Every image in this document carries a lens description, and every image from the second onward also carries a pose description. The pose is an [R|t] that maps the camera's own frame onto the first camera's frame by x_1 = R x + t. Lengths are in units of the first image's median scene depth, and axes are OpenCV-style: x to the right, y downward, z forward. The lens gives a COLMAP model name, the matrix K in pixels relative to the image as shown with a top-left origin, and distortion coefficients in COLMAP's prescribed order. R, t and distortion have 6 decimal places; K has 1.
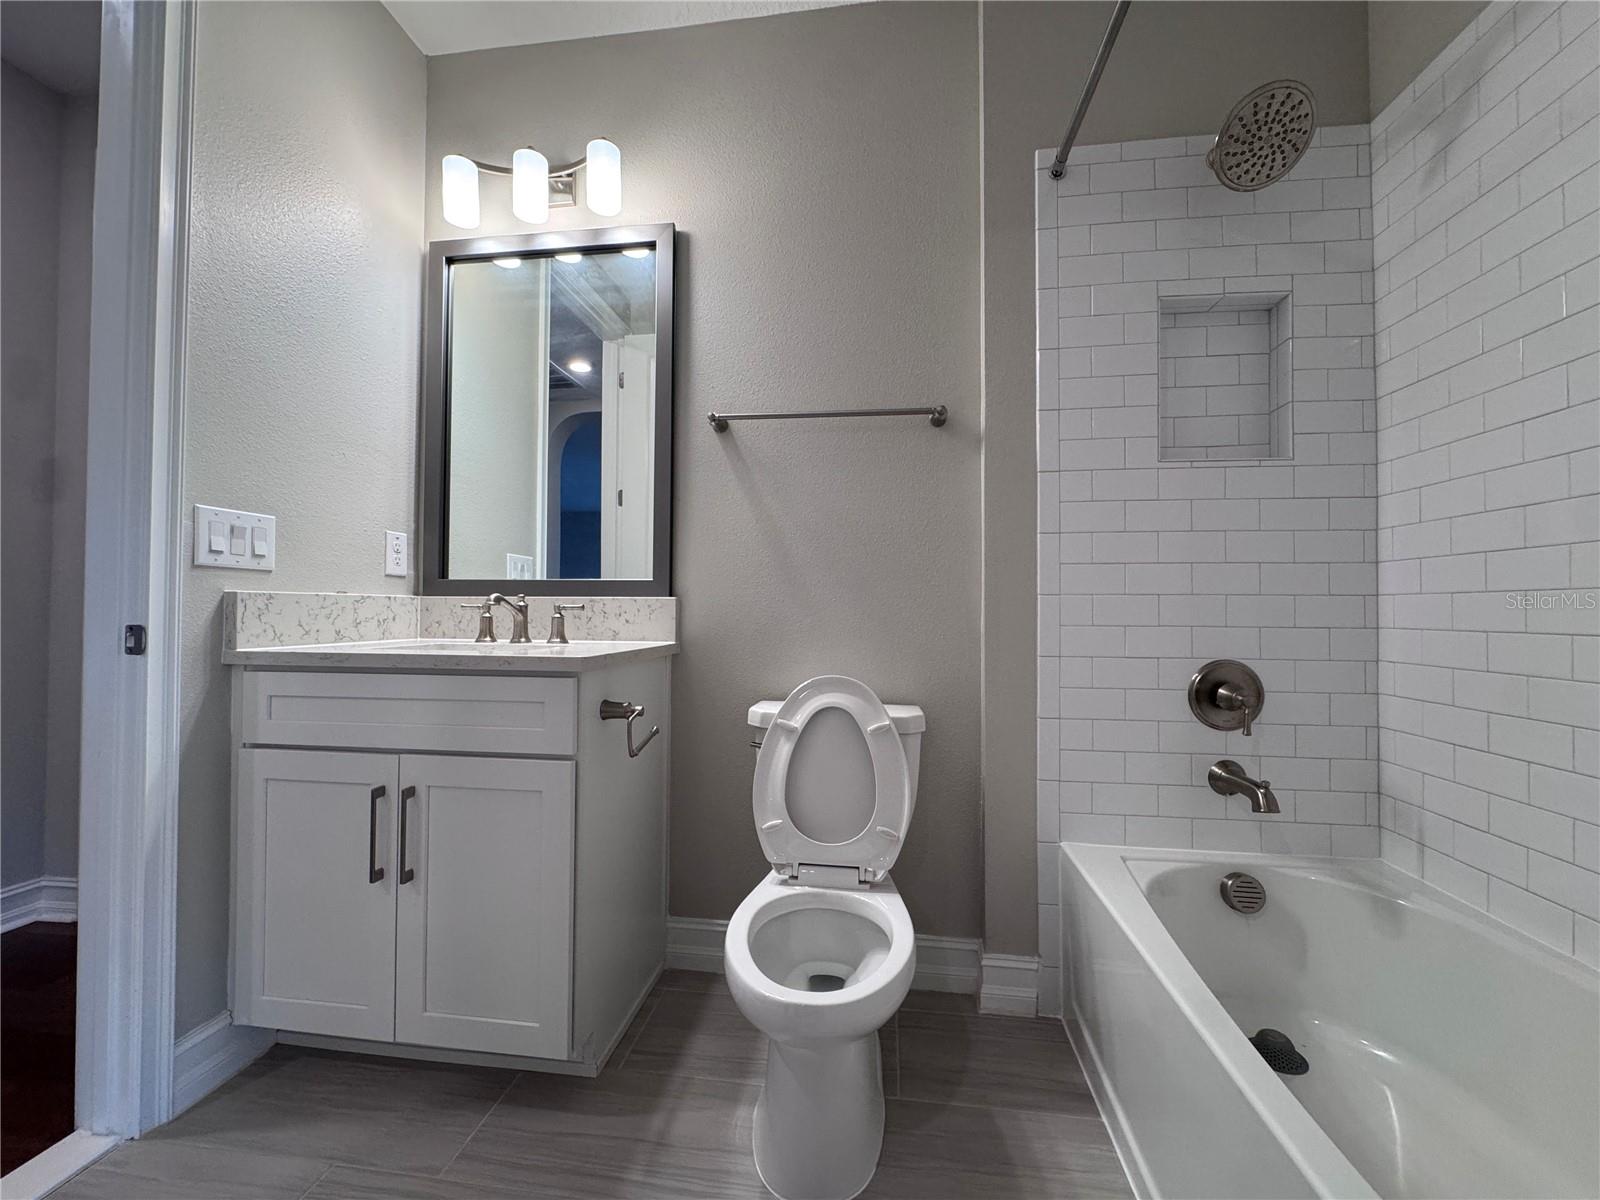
lens RADIAL K [[638.8, 0, 800.0], [0, 638.8, 600.0], [0, 0, 1]] dist [-0.001447, -0.000086]
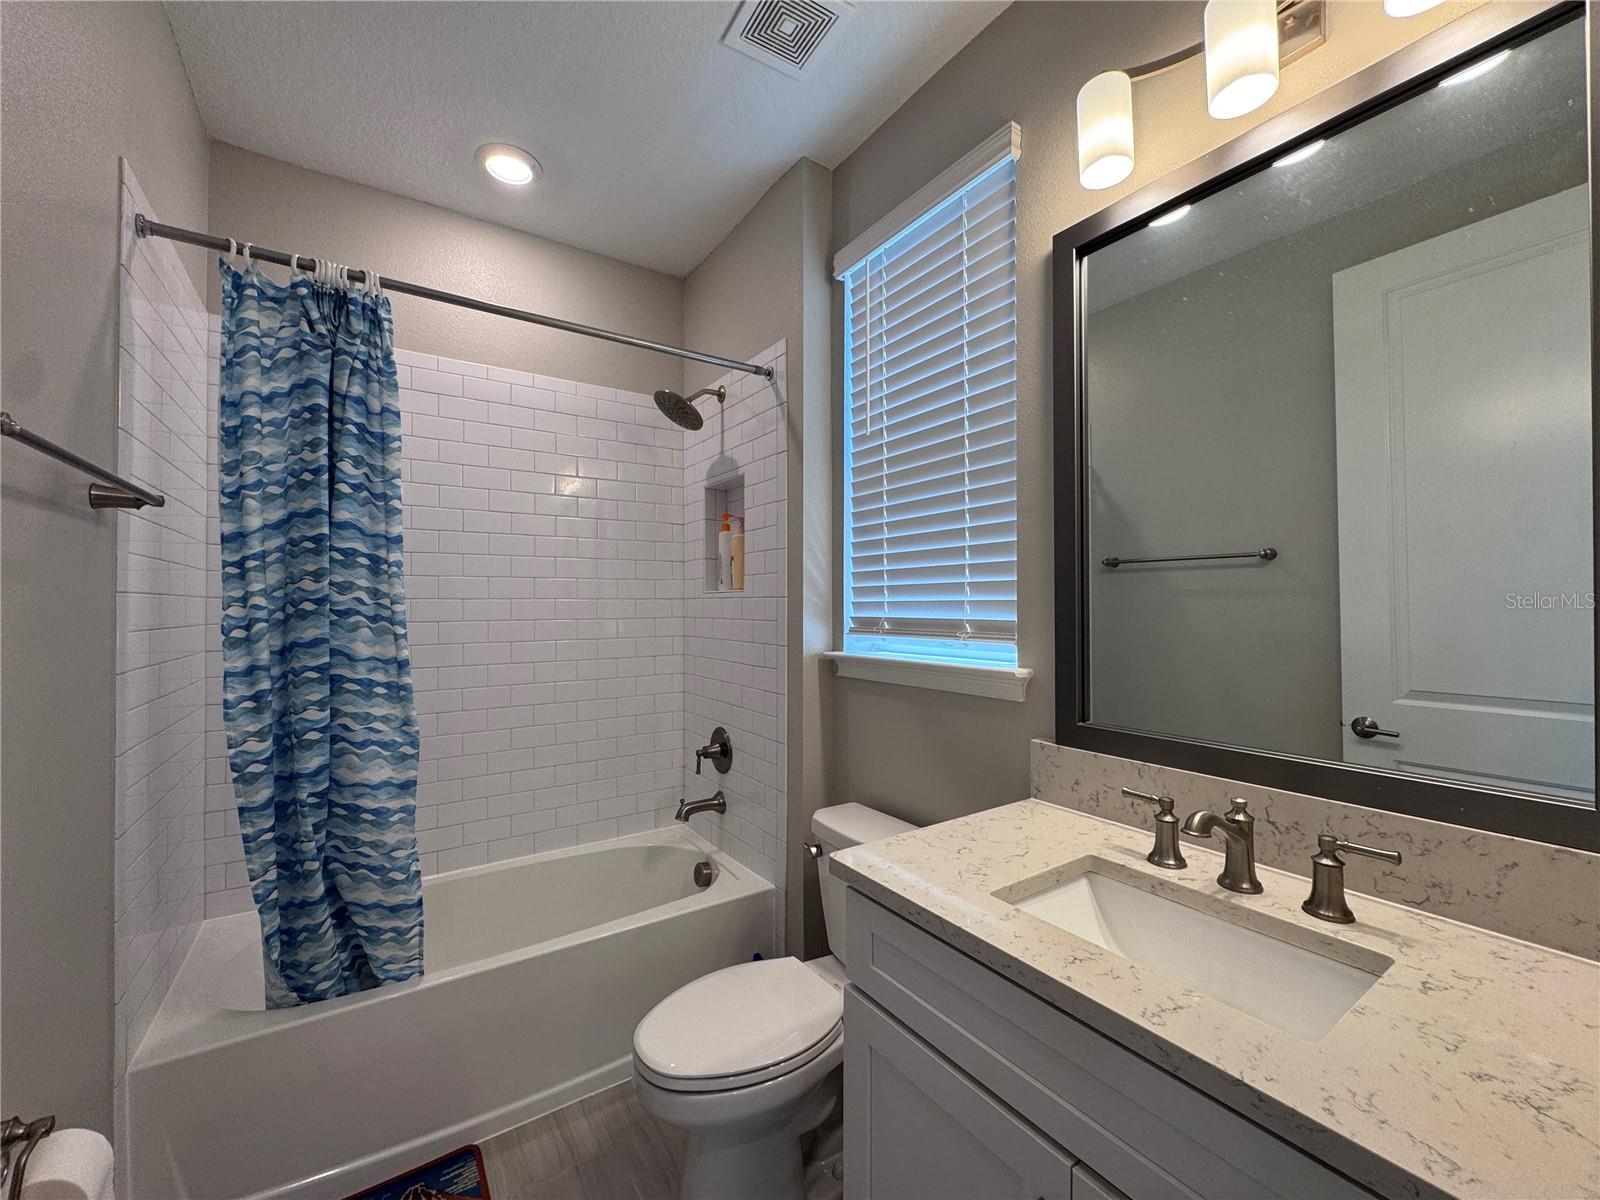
lens RADIAL K [[638.8, 0, 800.0], [0, 638.8, 600.0], [0, 0, 1]] dist [-0.001447, -0.000086]
pose [[0.665246, -0.007413, -0.746587, -0.255280], [0.012847, 0.999916, 0.001518, -0.170165], [0.746514, -0.010602, 0.665286, 0.329680]]
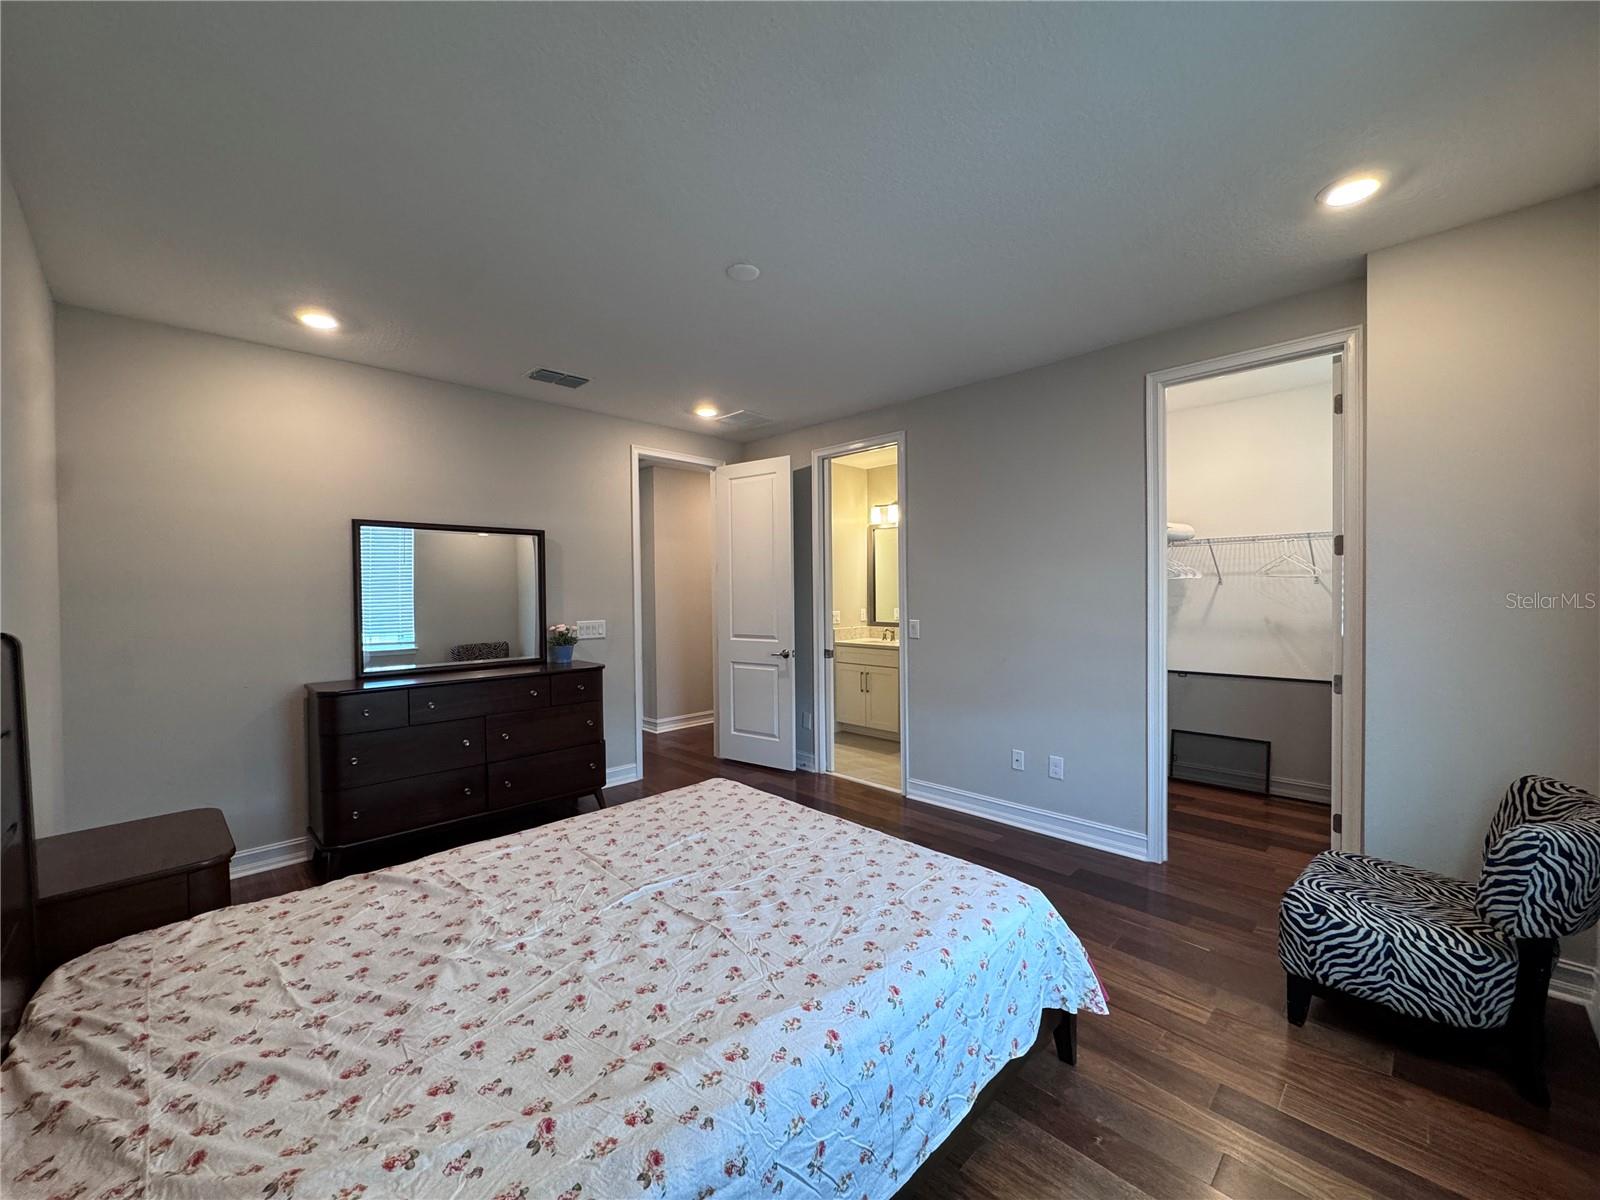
lens RADIAL K [[638.8, 0, 800.0], [0, 638.8, 600.0], [0, 0, 1]] dist [-0.001447, -0.000086]
pose [[0.798283, -0.004432, -0.602267, 1.293592], [0.023011, 0.999467, 0.023146, -0.254952], [0.601843, -0.032336, 0.797959, -2.151700]]
